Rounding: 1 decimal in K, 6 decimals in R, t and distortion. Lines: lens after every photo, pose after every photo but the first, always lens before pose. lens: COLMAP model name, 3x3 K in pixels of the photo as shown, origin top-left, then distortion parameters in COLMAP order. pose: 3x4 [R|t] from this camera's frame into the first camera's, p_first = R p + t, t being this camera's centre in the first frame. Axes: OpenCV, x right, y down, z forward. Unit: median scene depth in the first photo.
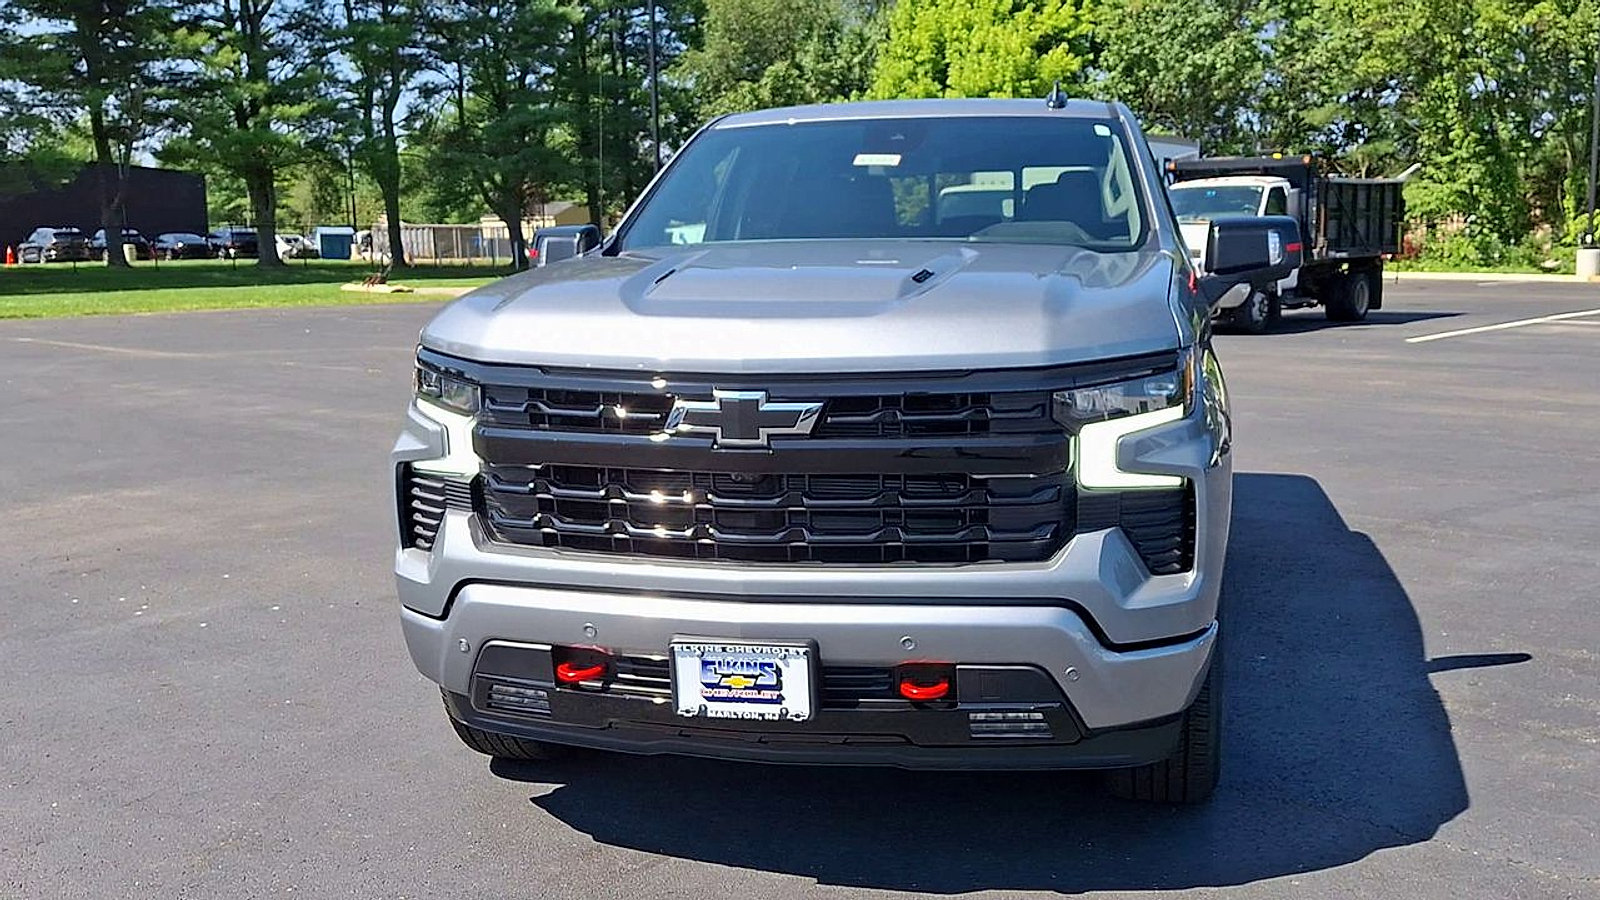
lens RADIAL K [[1502.8, 0, 961.3], [0, 1502.8, 446.4], [0, 0, 1]] dist [0.141417, -0.214212]
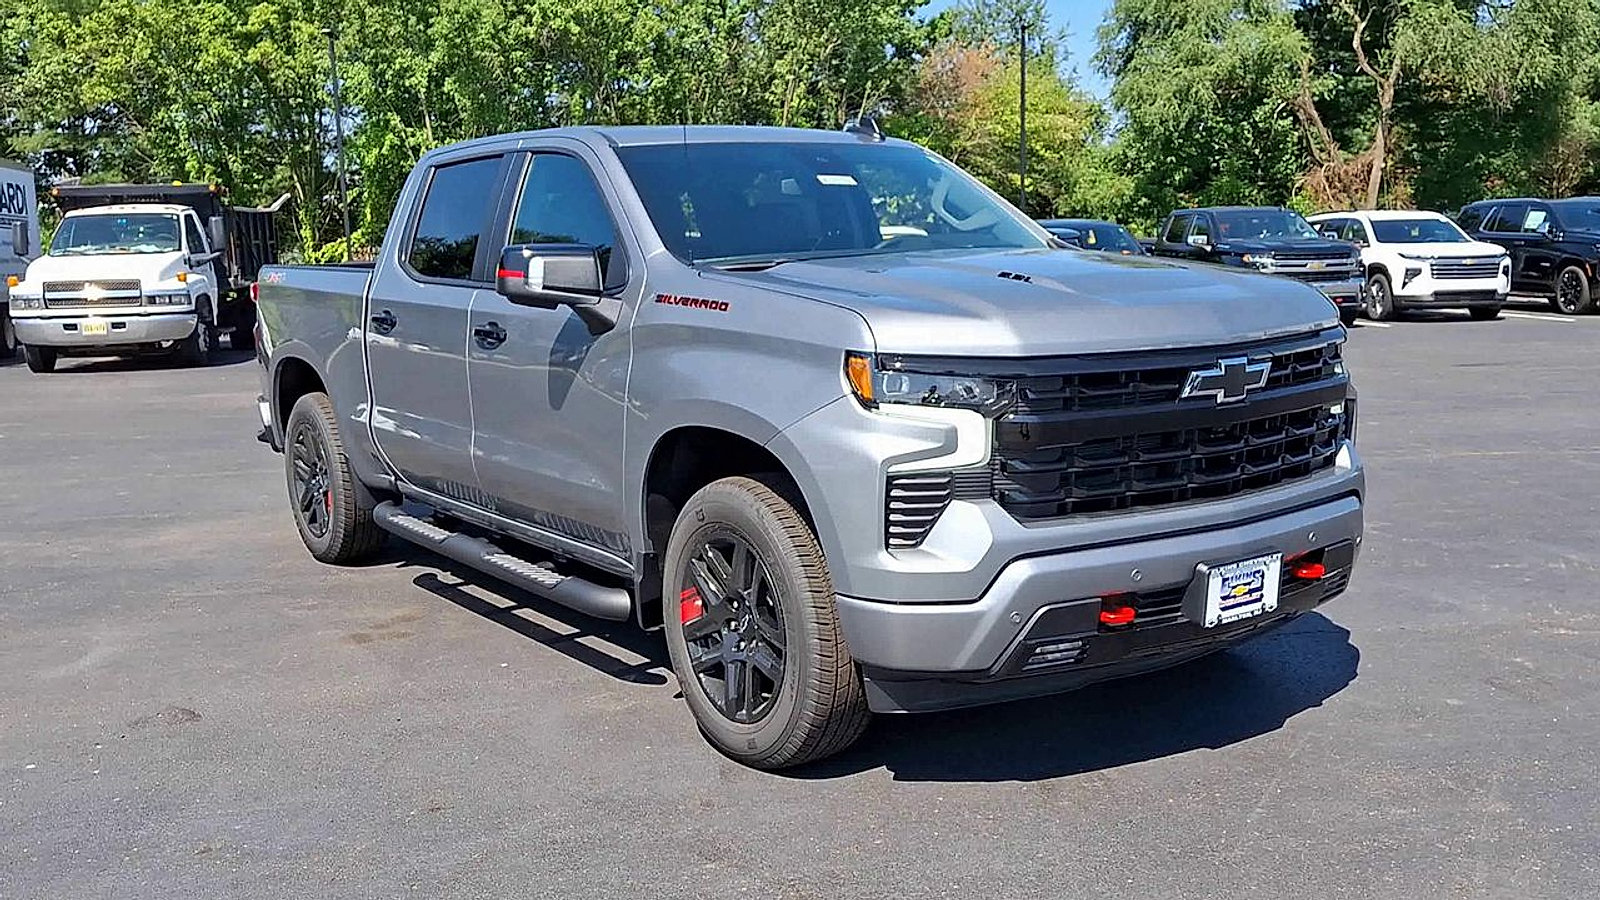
lens RADIAL K [[1479.2, 0, 800.0], [0, 1479.2, 450.0], [0, 0, 1]] dist [0.144741, -0.356477]
pose [[0.710663, -0.117504, 0.693651, -0.935436], [0.128159, 0.991079, 0.036586, -0.038722], [-0.691761, 0.062898, 0.719382, 0.262750]]
